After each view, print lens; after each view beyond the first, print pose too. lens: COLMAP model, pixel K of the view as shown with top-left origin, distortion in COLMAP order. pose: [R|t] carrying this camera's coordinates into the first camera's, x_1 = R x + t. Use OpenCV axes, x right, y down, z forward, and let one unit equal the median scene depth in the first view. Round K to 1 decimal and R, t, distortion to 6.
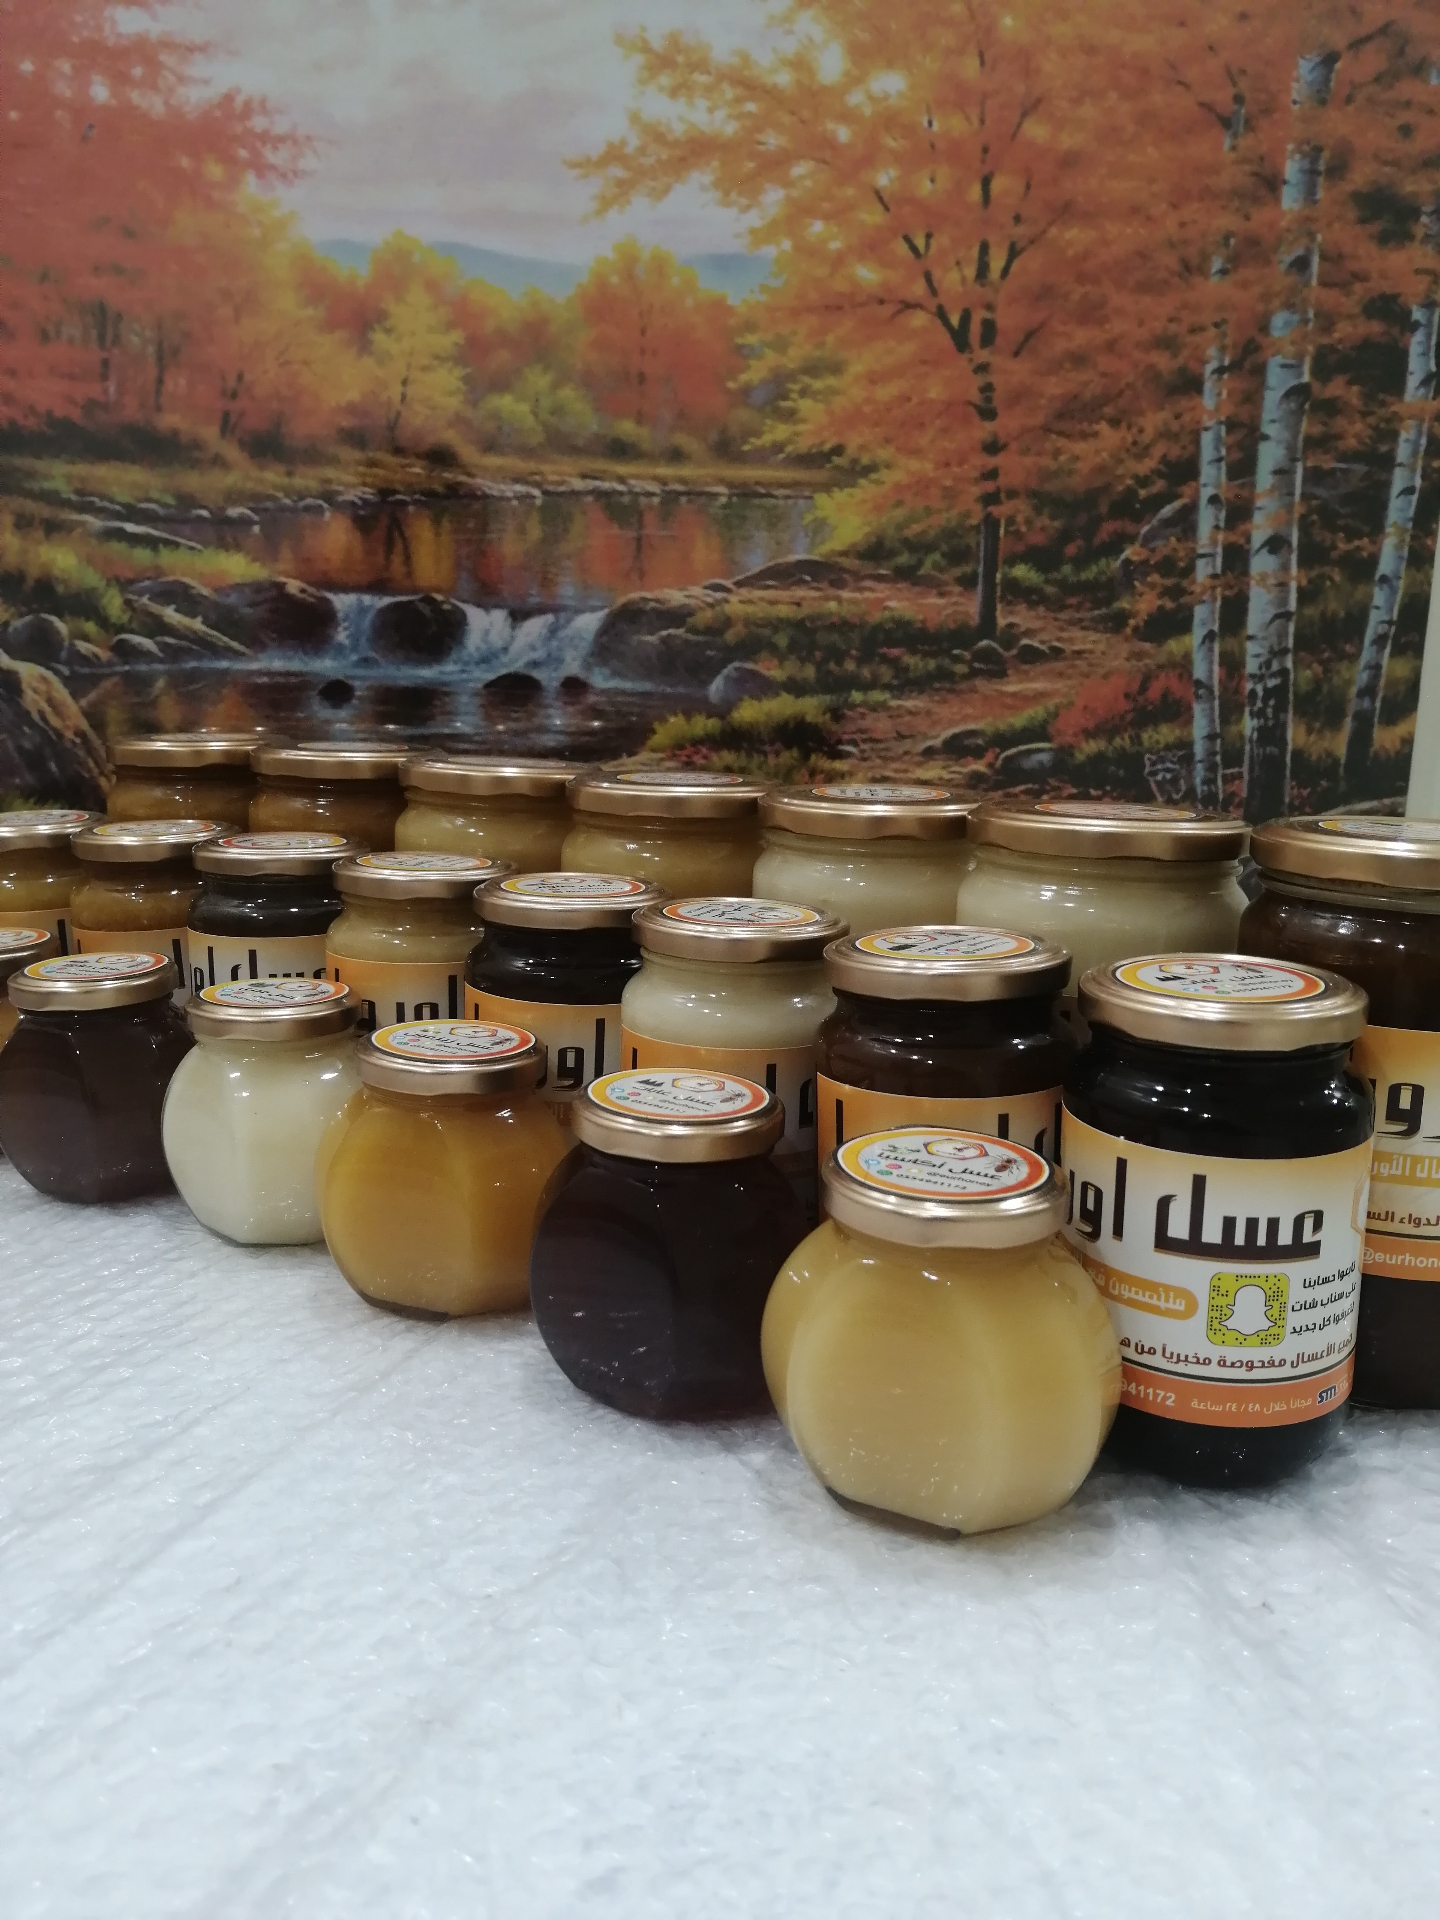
lens RADIAL K [[1508.4, 0, 727.6], [0, 1508.4, 959.2], [0, 0, 1]] dist [0.007604, -0.047681]
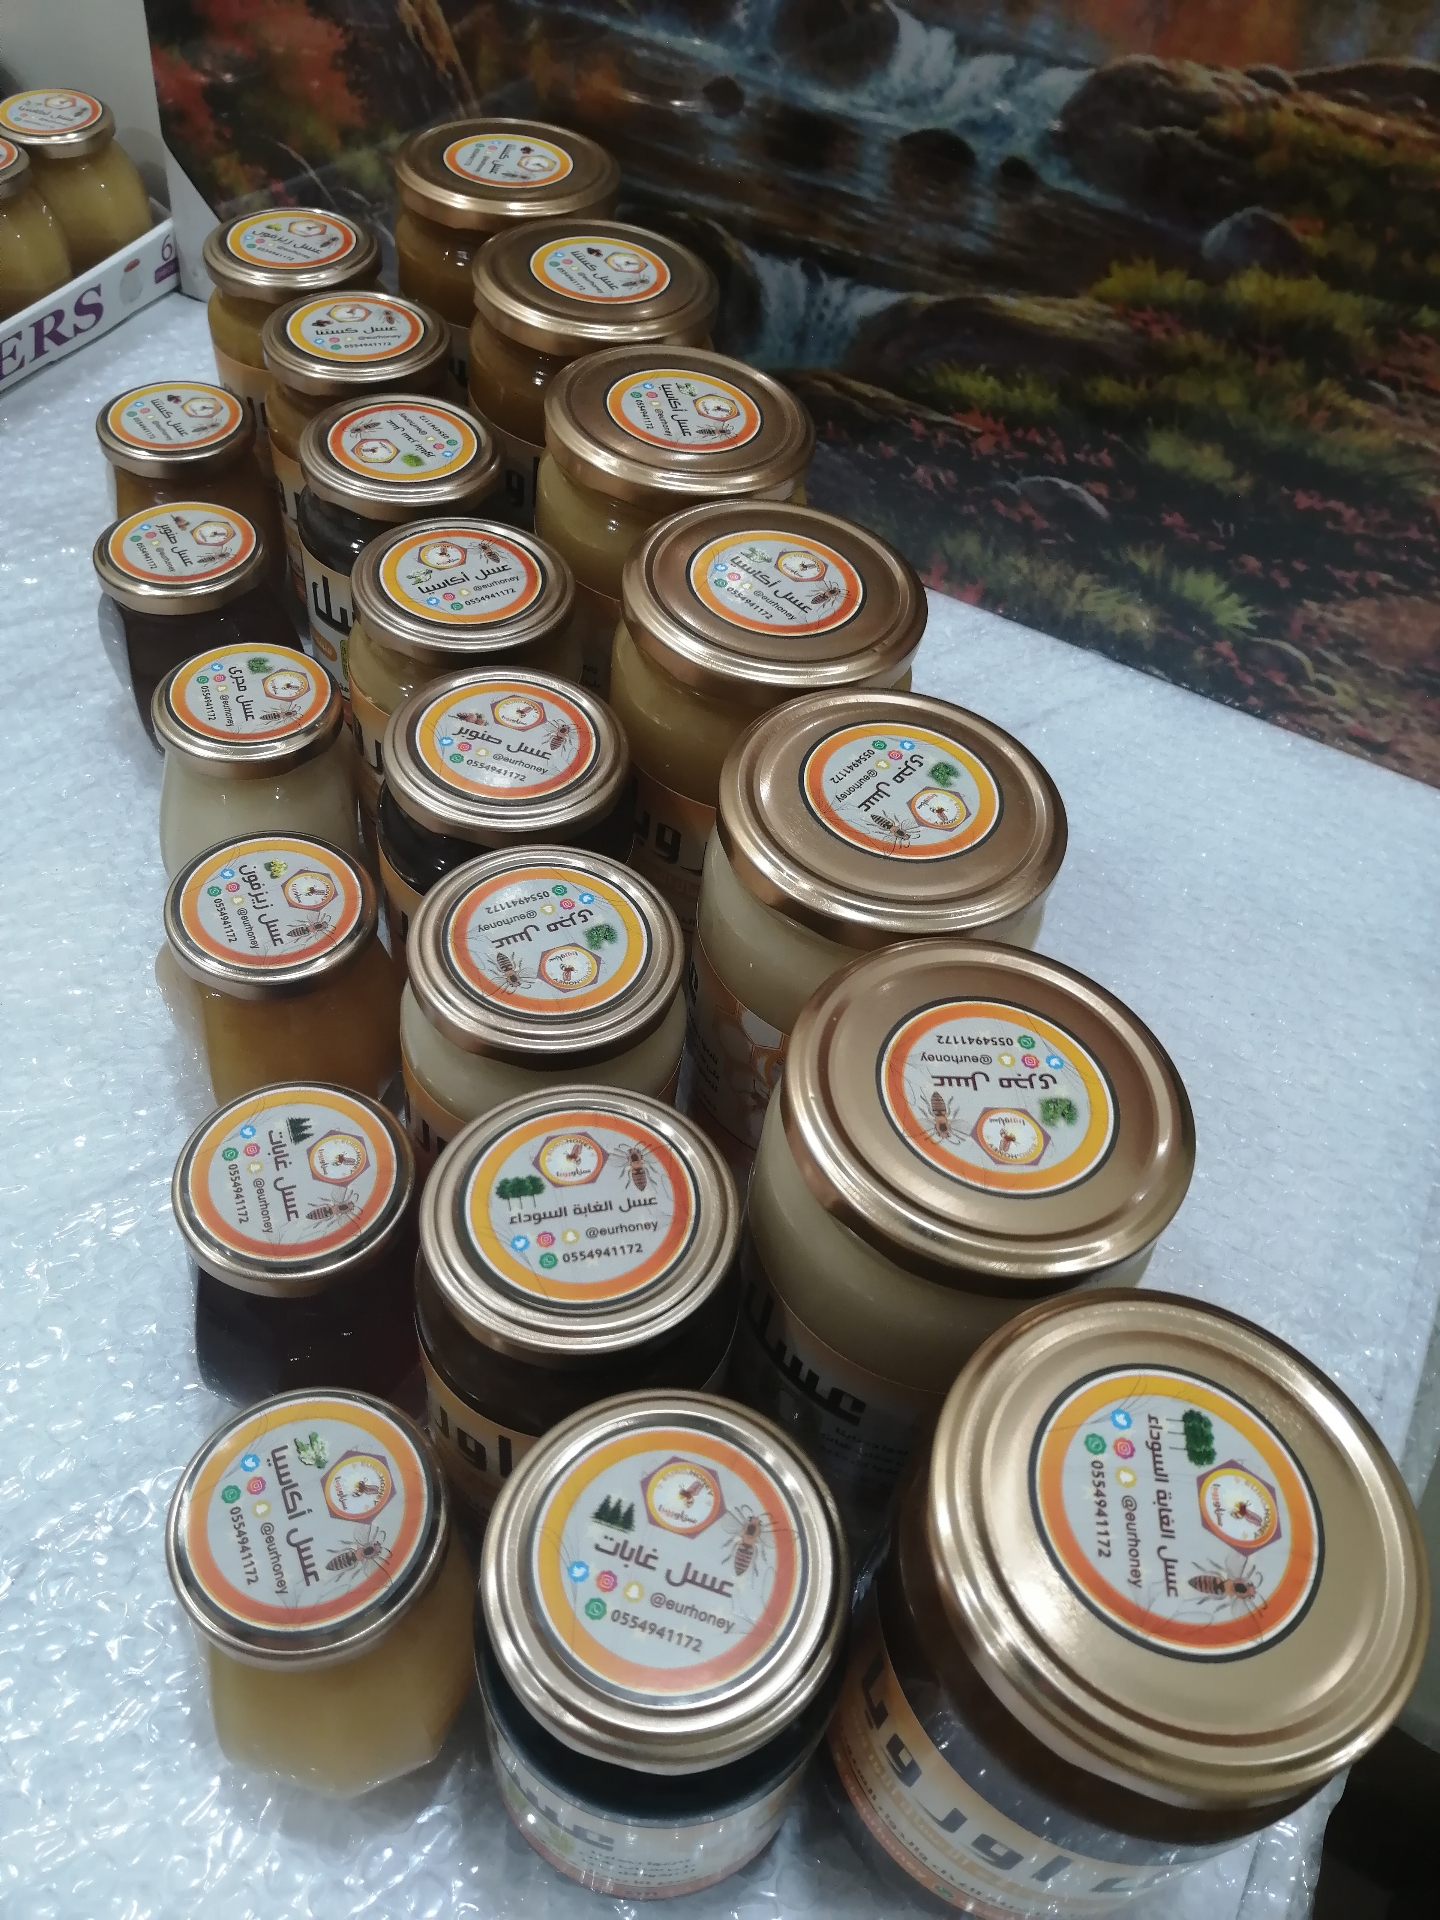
lens RADIAL K [[1508.4, 0, 719.1], [0, 1508.4, 967.7], [0, 0, 1]] dist [0.007604, -0.047681]
pose [[0.794374, 0.500965, -0.343516, 0.211506], [-0.205036, 0.753476, 0.624687, -0.313998], [0.571778, -0.425802, 0.701258, 0.286675]]
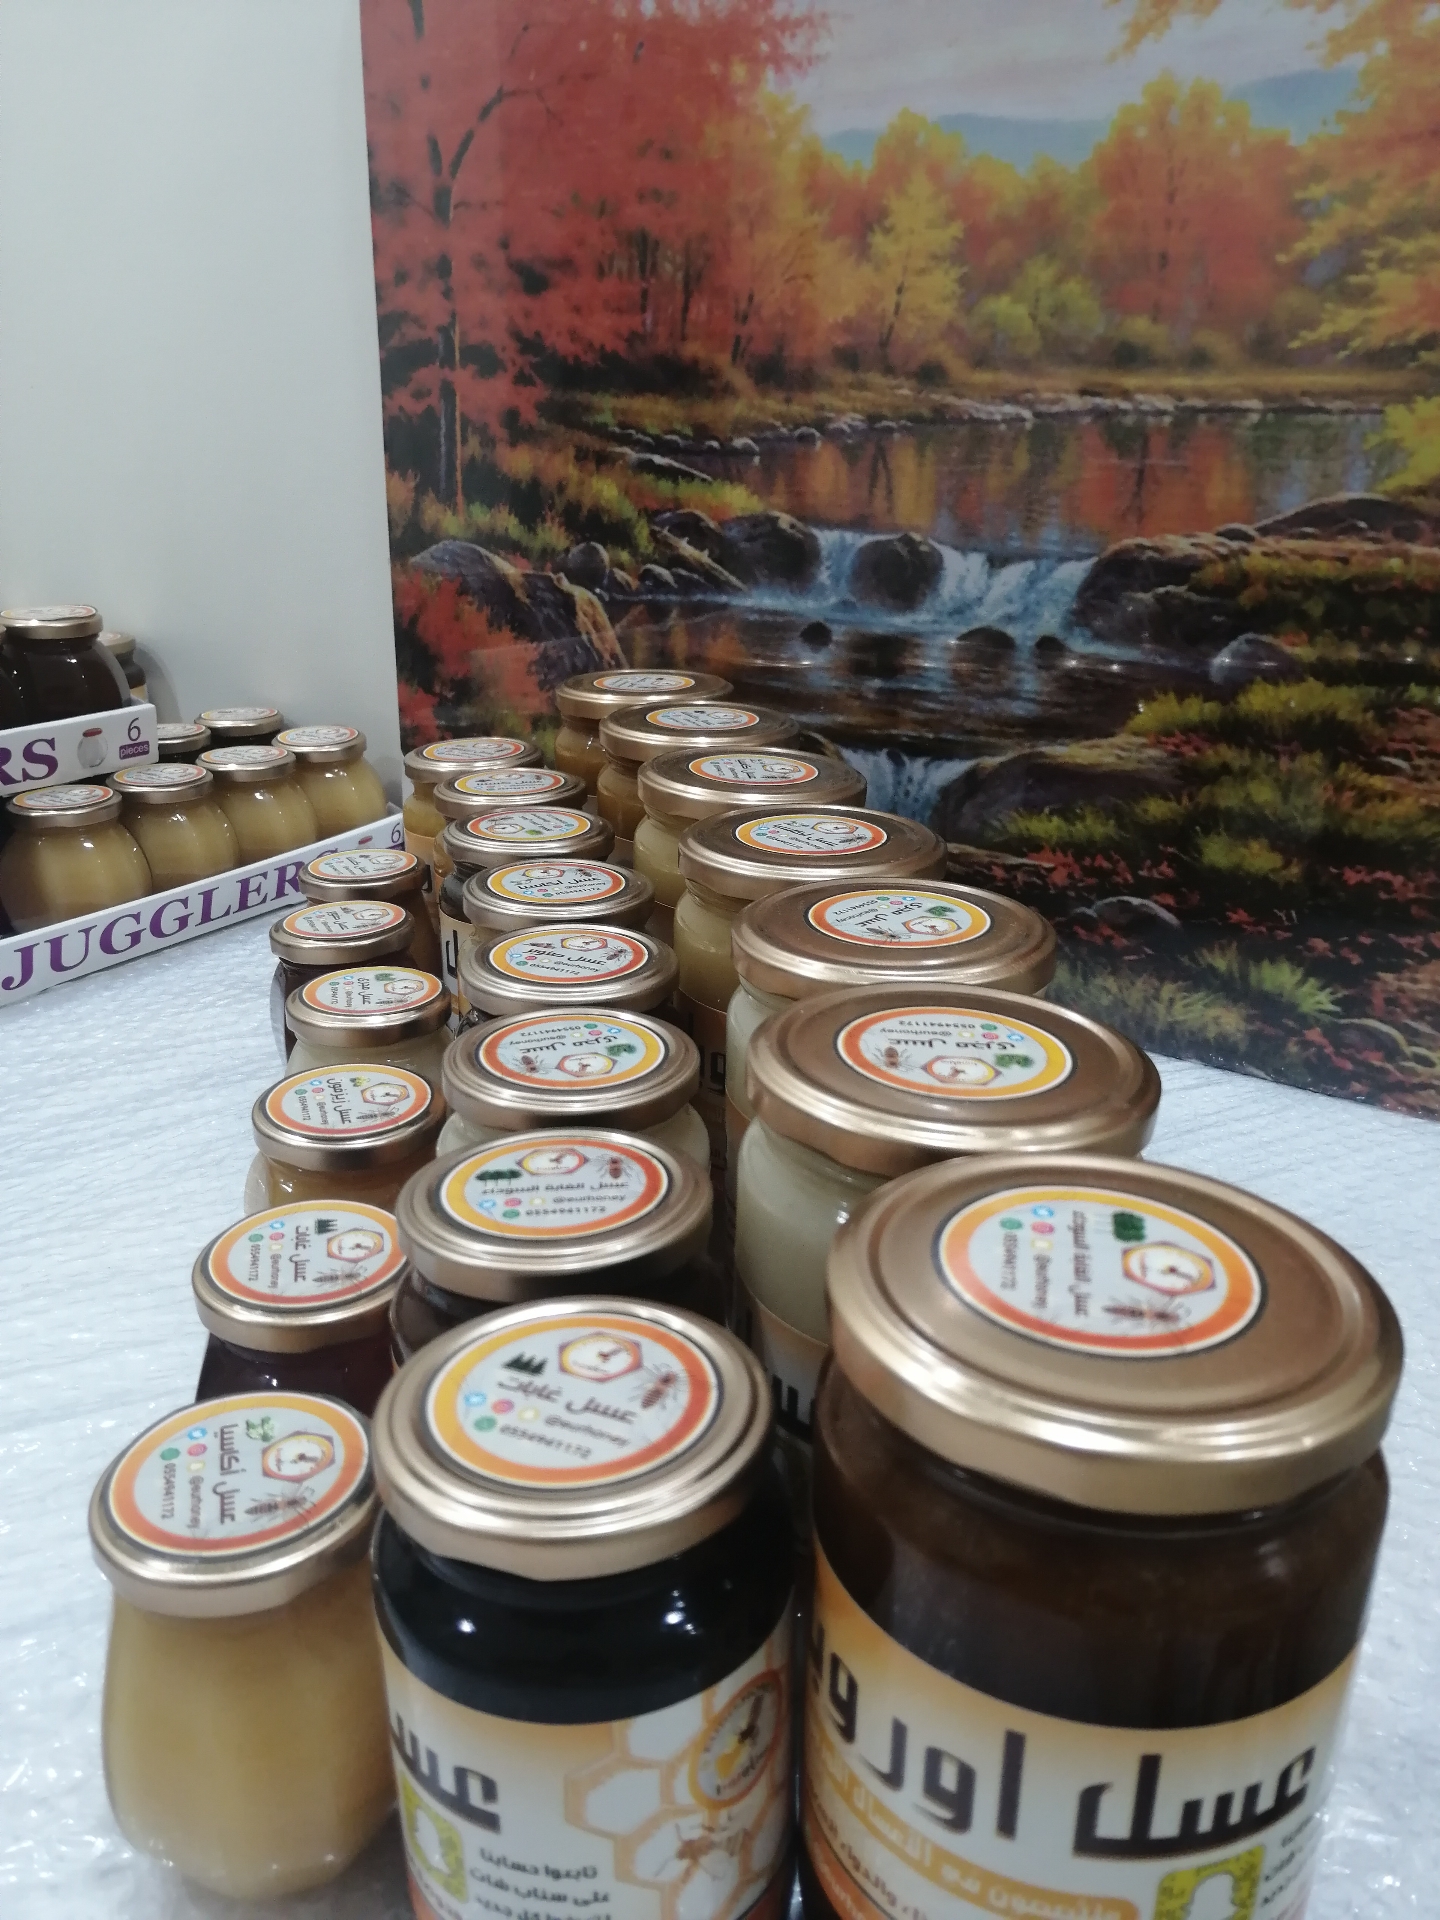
lens RADIAL K [[1508.4, 0, 718.5], [0, 1508.4, 963.7], [0, 0, 1]] dist [0.007604, -0.047681]
pose [[0.716455, 0.227721, -0.659421, 0.365290], [-0.130481, 0.972286, 0.193998, -0.150839], [0.685323, -0.052948, 0.726312, 0.256517]]
